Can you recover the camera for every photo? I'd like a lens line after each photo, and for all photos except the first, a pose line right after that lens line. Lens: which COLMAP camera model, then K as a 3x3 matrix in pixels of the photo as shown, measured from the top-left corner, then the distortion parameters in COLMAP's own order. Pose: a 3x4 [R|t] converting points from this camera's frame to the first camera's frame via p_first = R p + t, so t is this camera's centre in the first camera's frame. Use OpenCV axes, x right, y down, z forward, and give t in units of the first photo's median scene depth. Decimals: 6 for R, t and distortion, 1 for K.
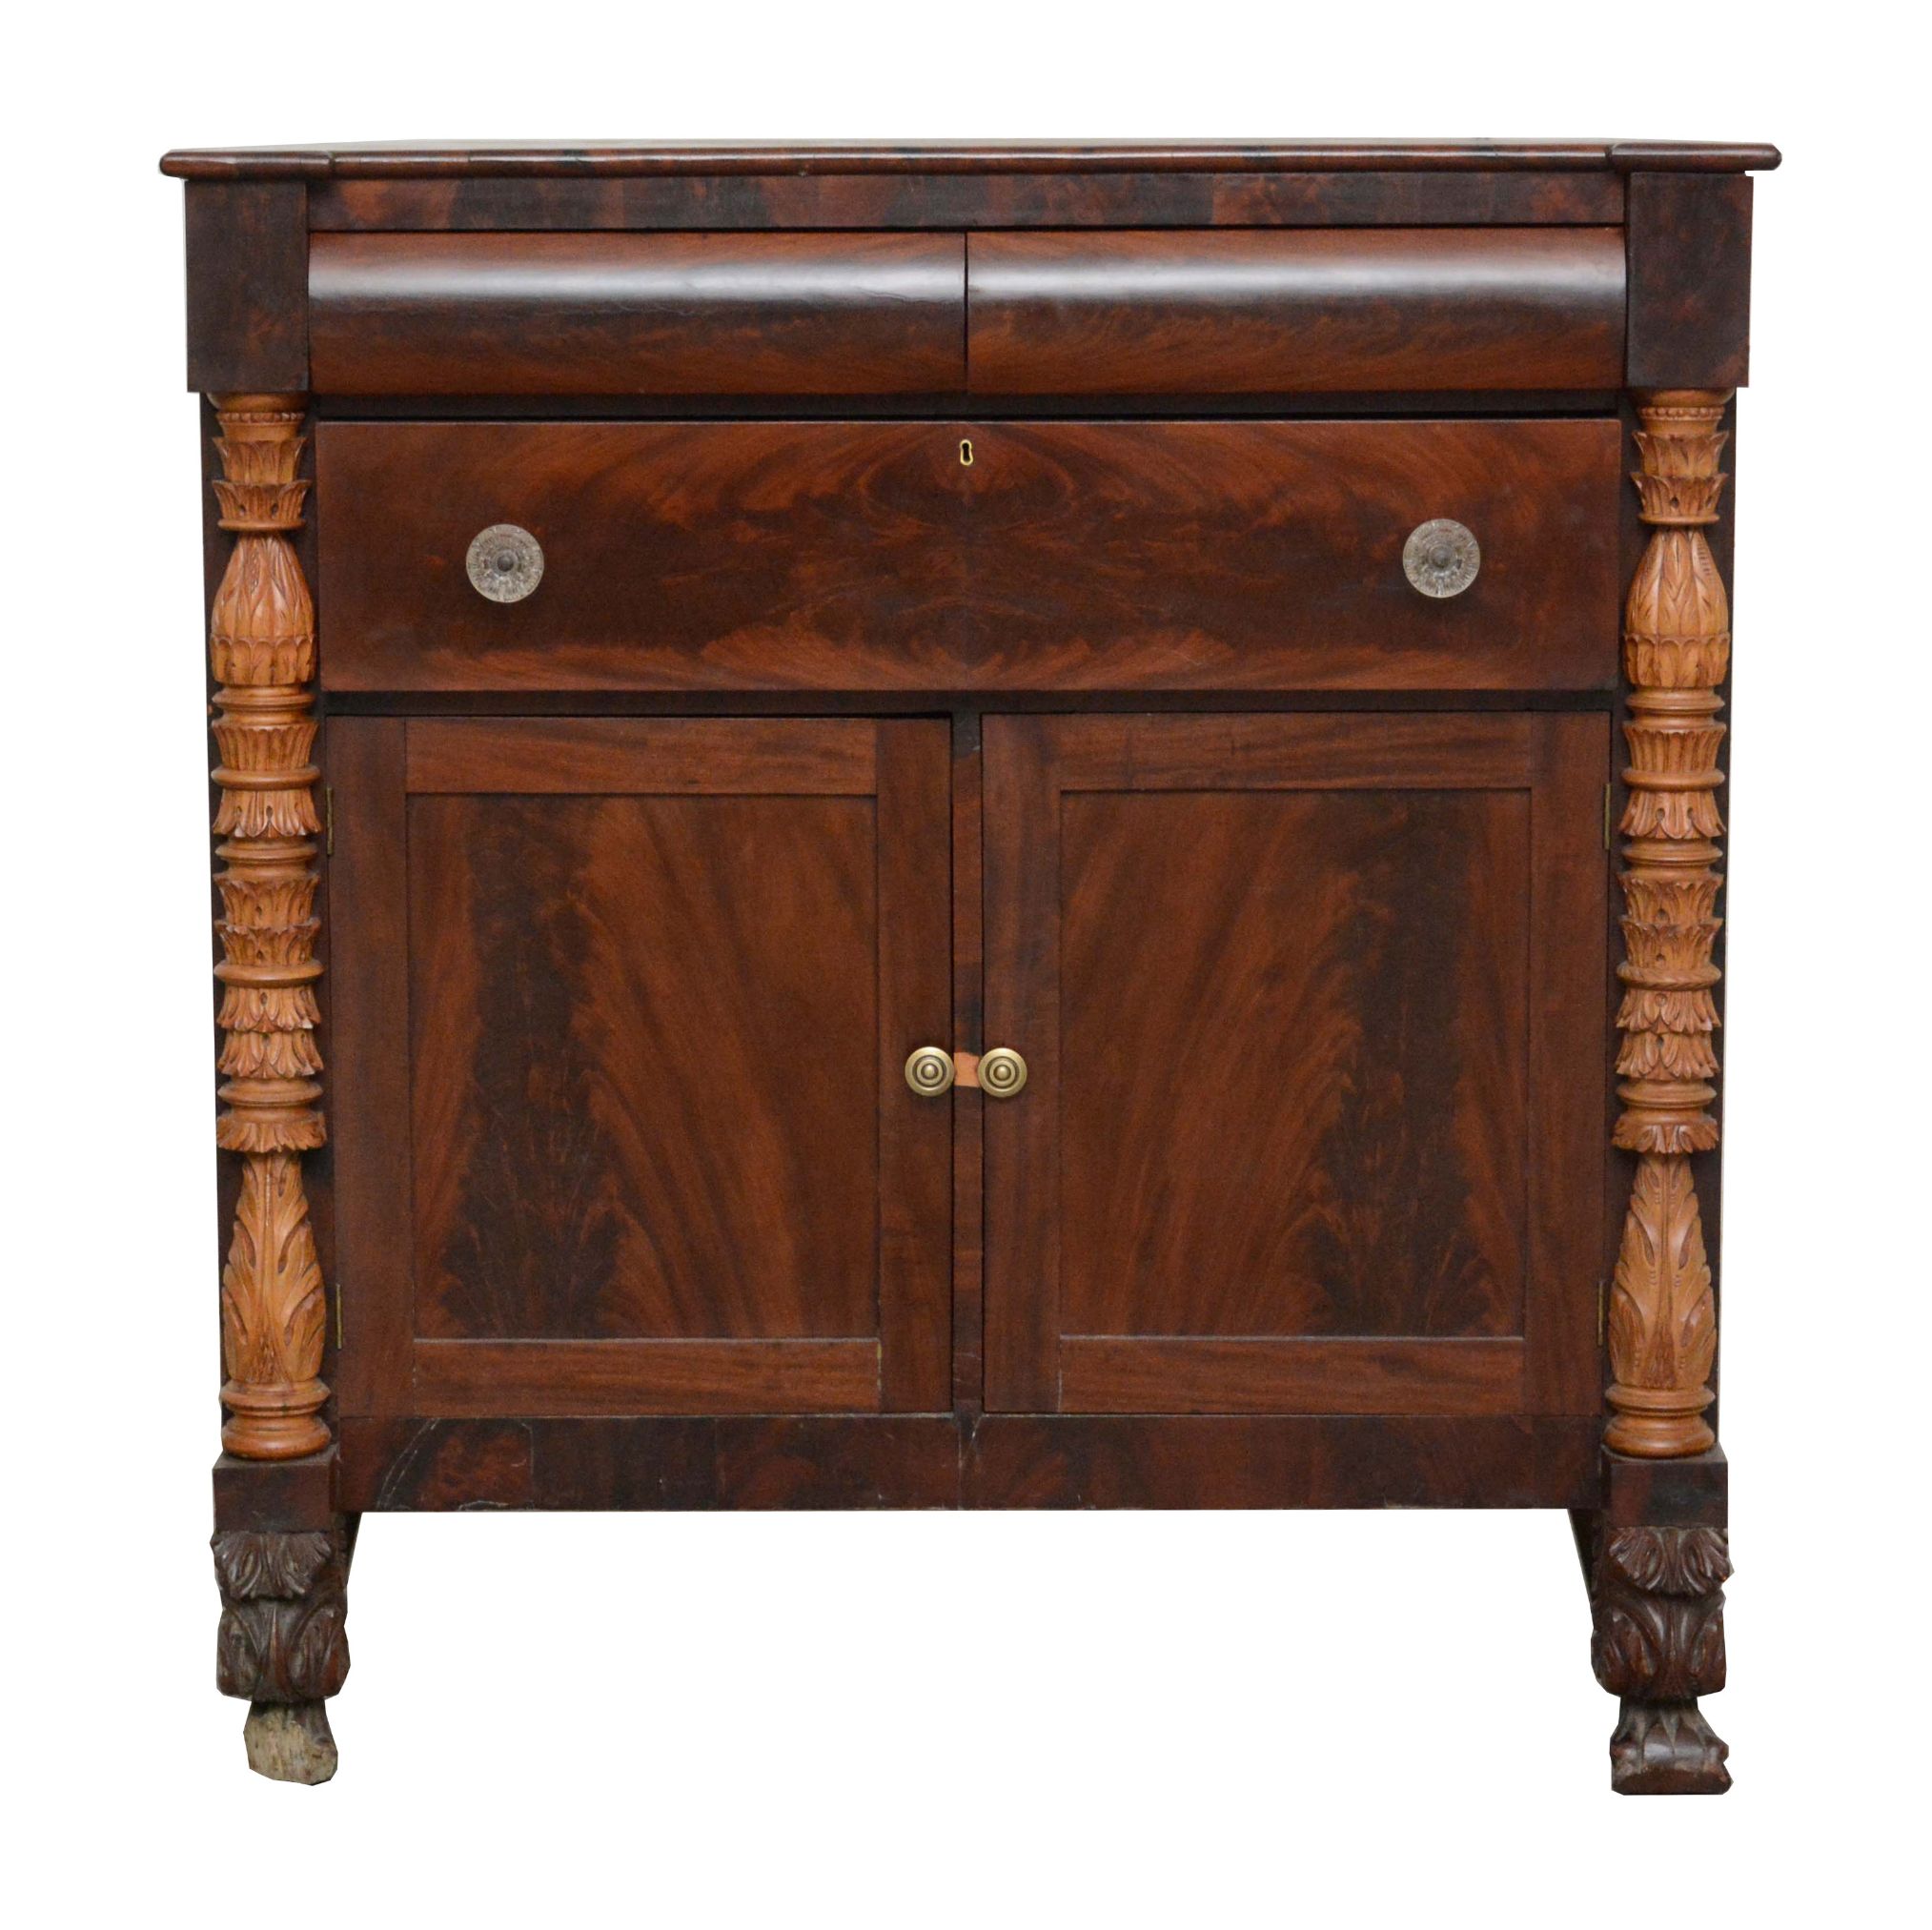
lens RADIAL K [[5885.9, 0, 966.0], [0, 5885.9, 965.0], [0, 0, 1]] dist [-0.003593, 0.211483]
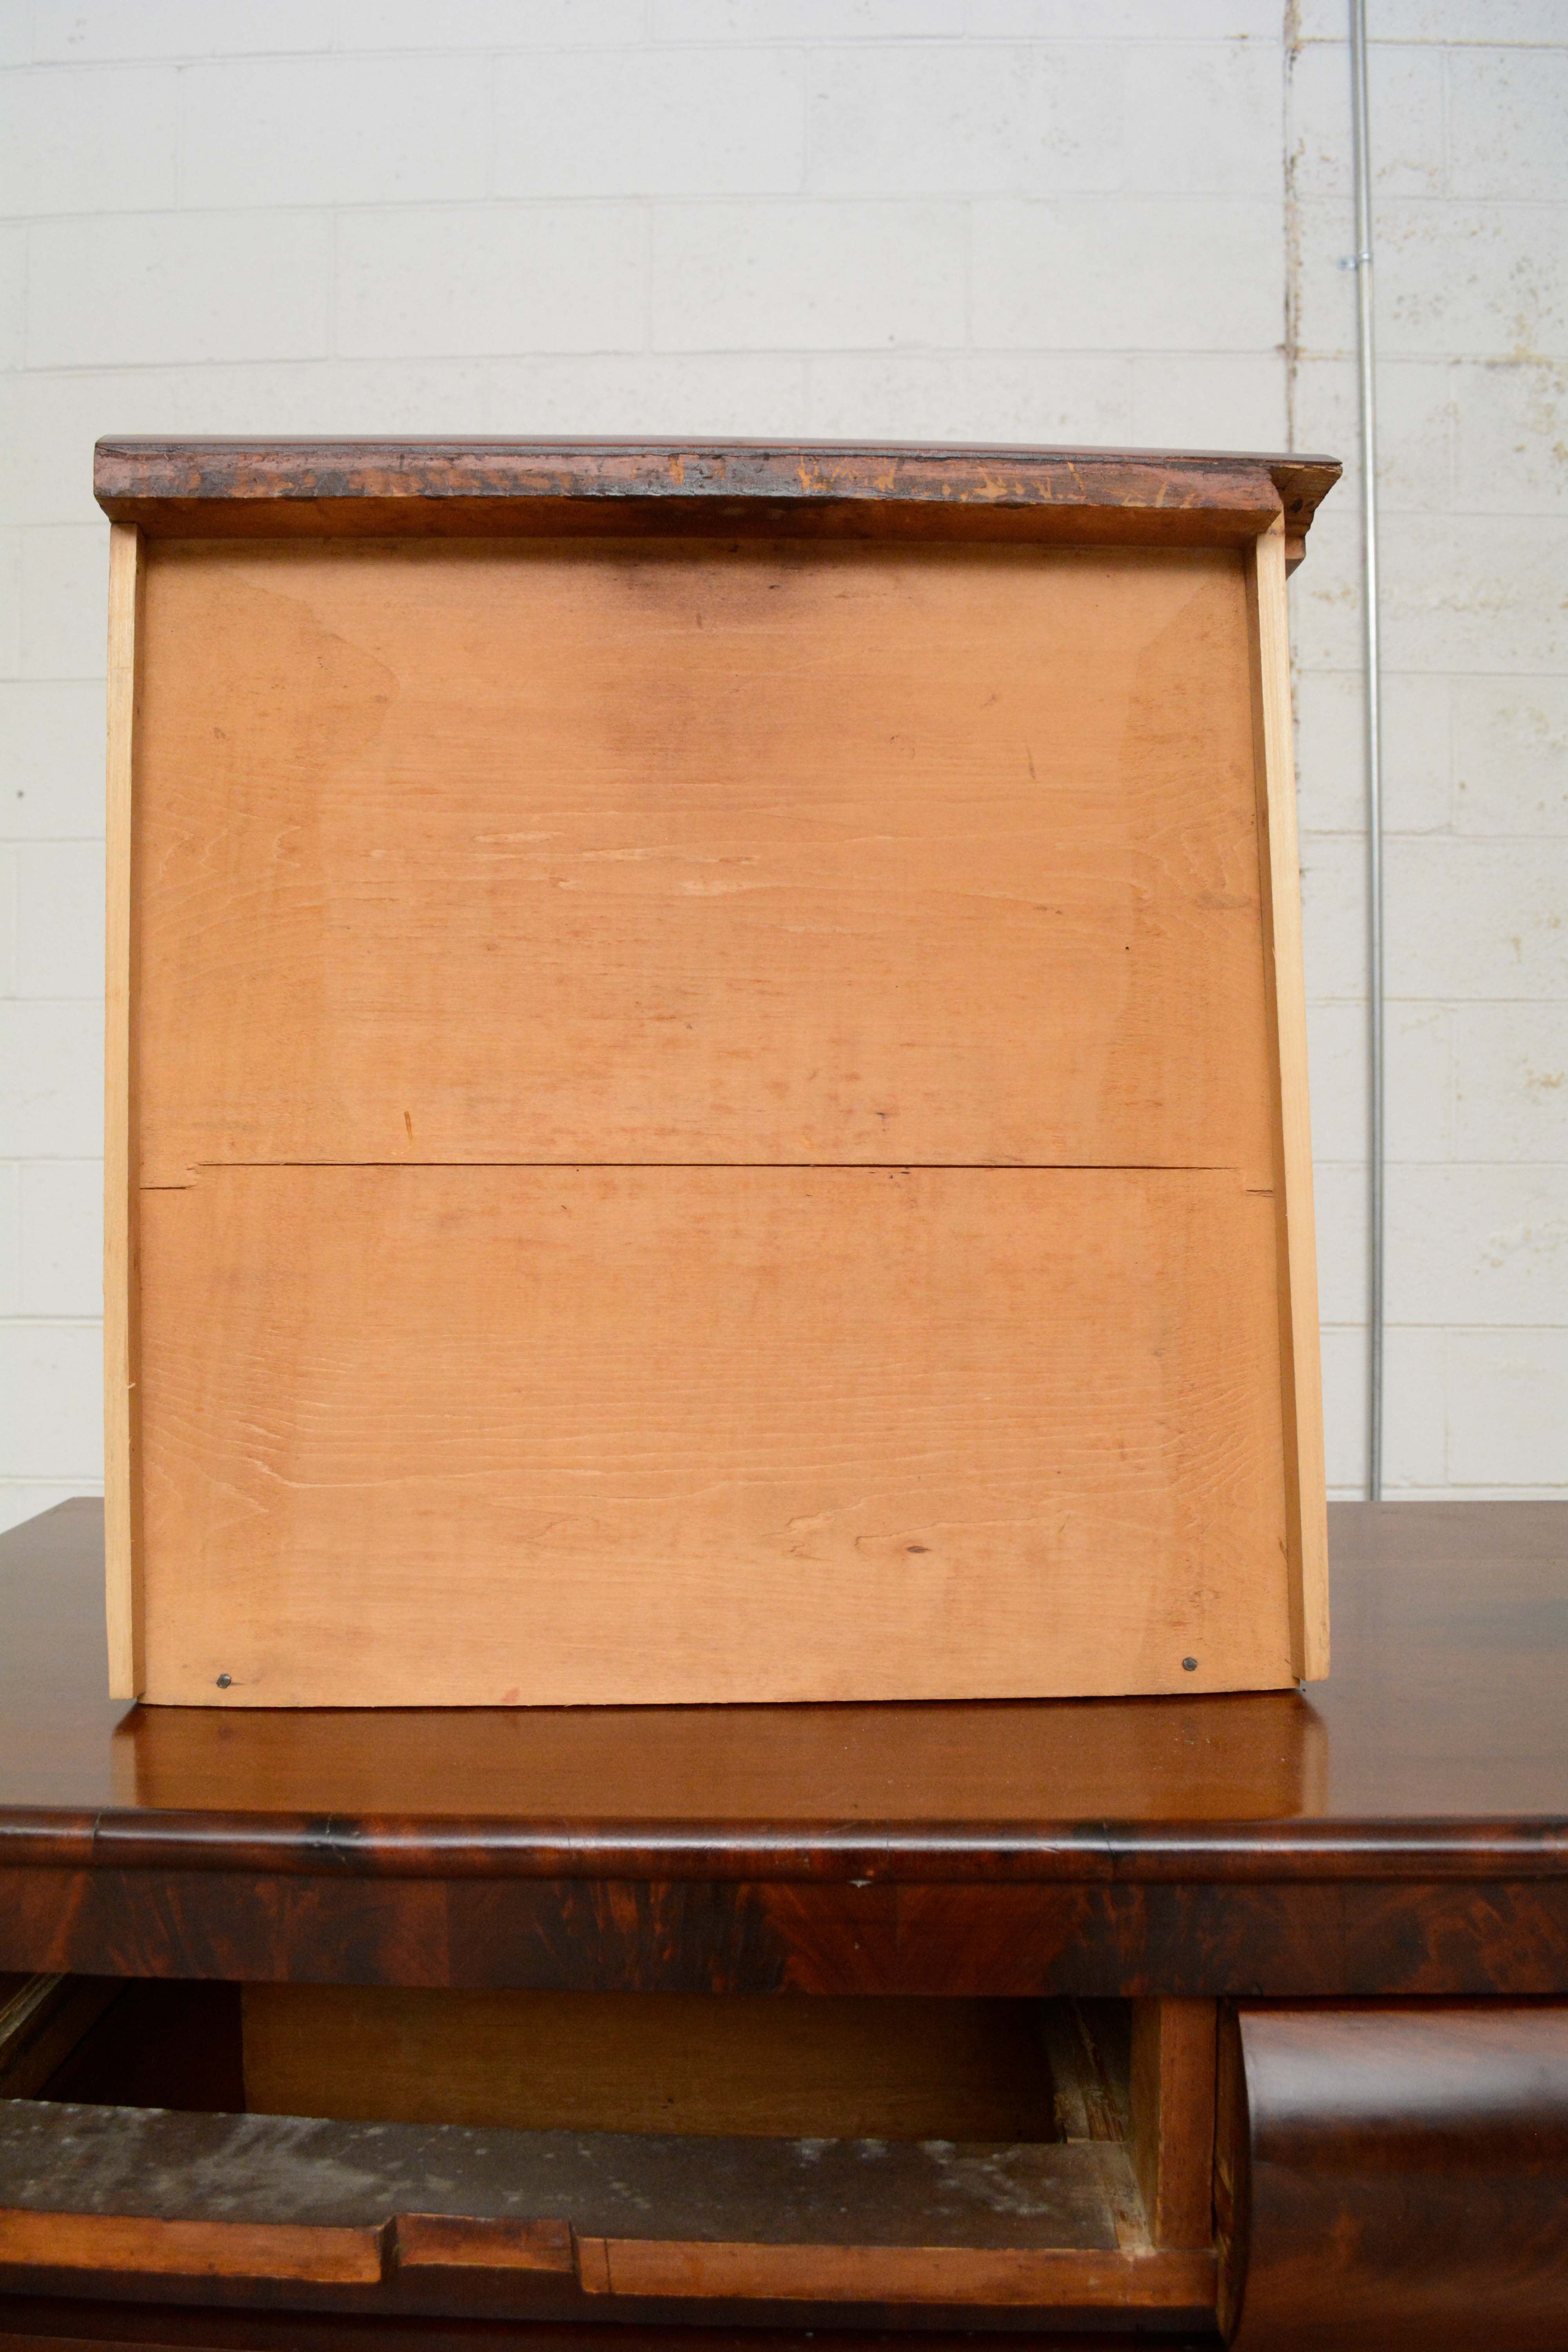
lens RADIAL K [[1829.1, 0, 784.0], [0, 1829.1, 1176.0], [0, 0, 1]] dist [-0.084953, 0.010608]
pose [[0.998993, 0.001401, -0.044853, -0.027022], [-0.006372, 0.993812, -0.110891, -0.168682], [0.044421, 0.111065, 0.992820, 0.850770]]
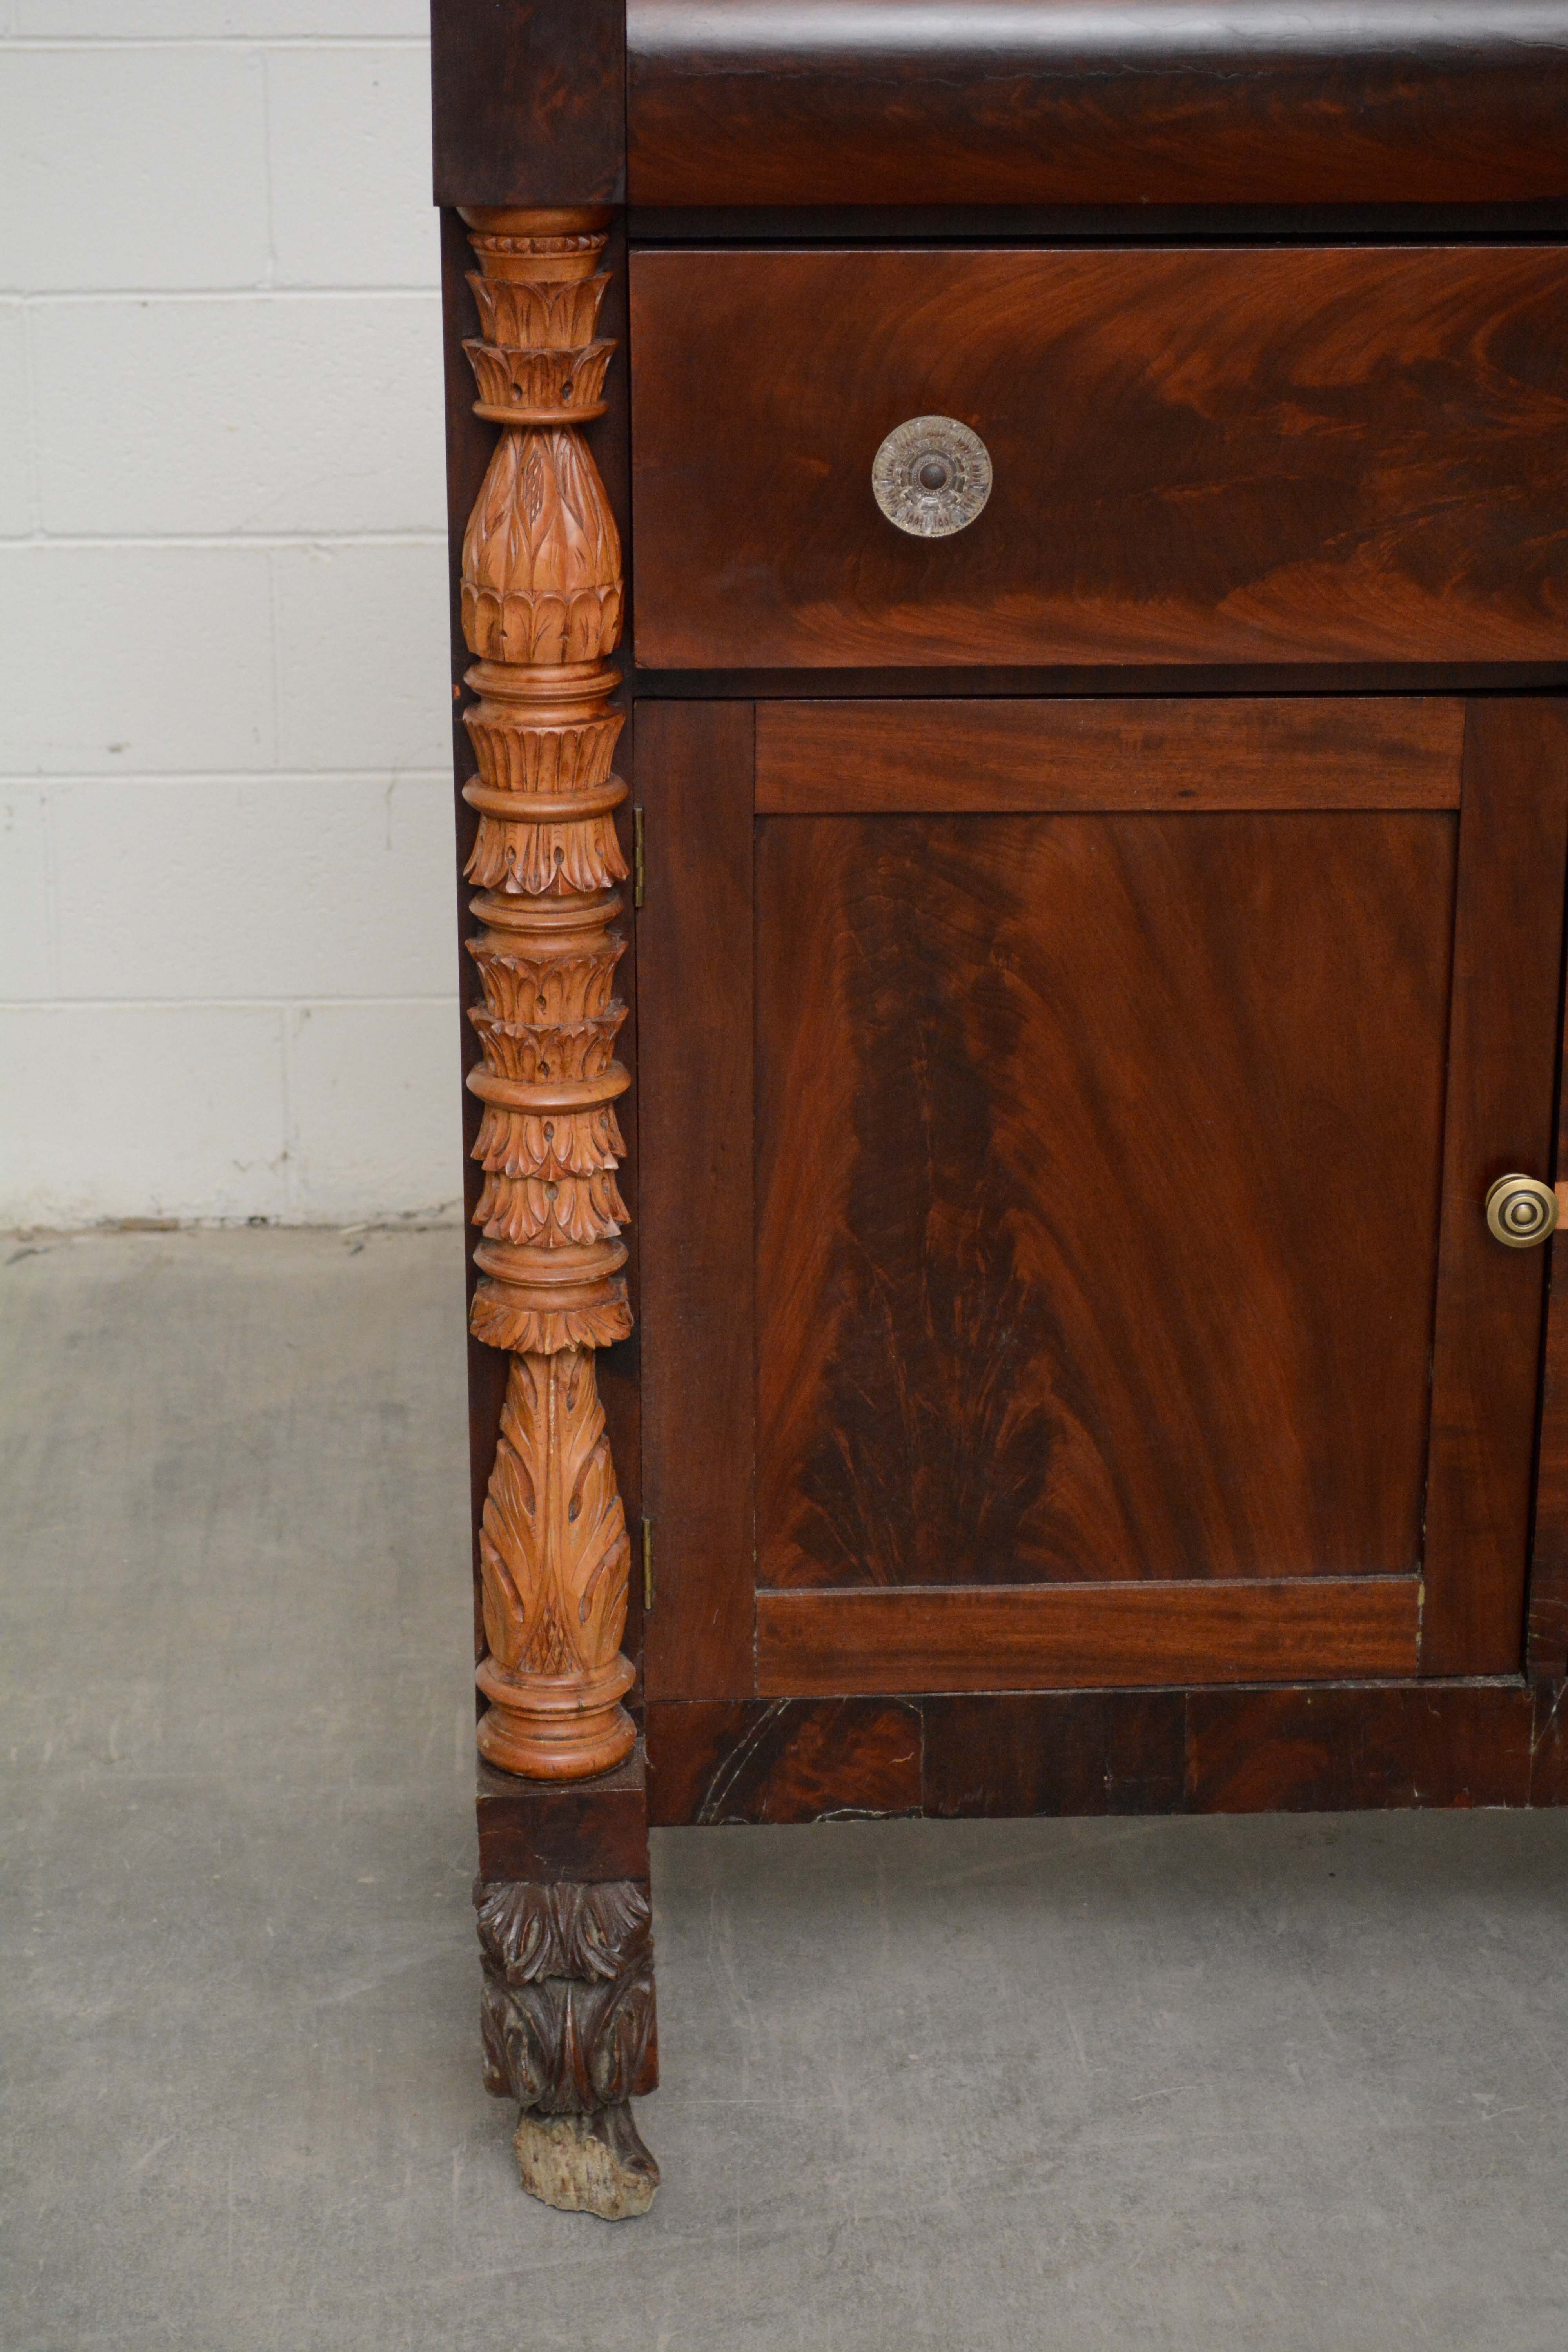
lens RADIAL K [[4688.1, 0, 784.7], [0, 4688.1, 1235.1], [0, 0, 1]] dist [0.025214, 0.034043]
pose [[0.999071, -0.012977, 0.041096, -0.115201], [0.005676, 0.984905, 0.173002, -0.074576], [-0.042721, -0.172608, 0.984064, 0.477838]]
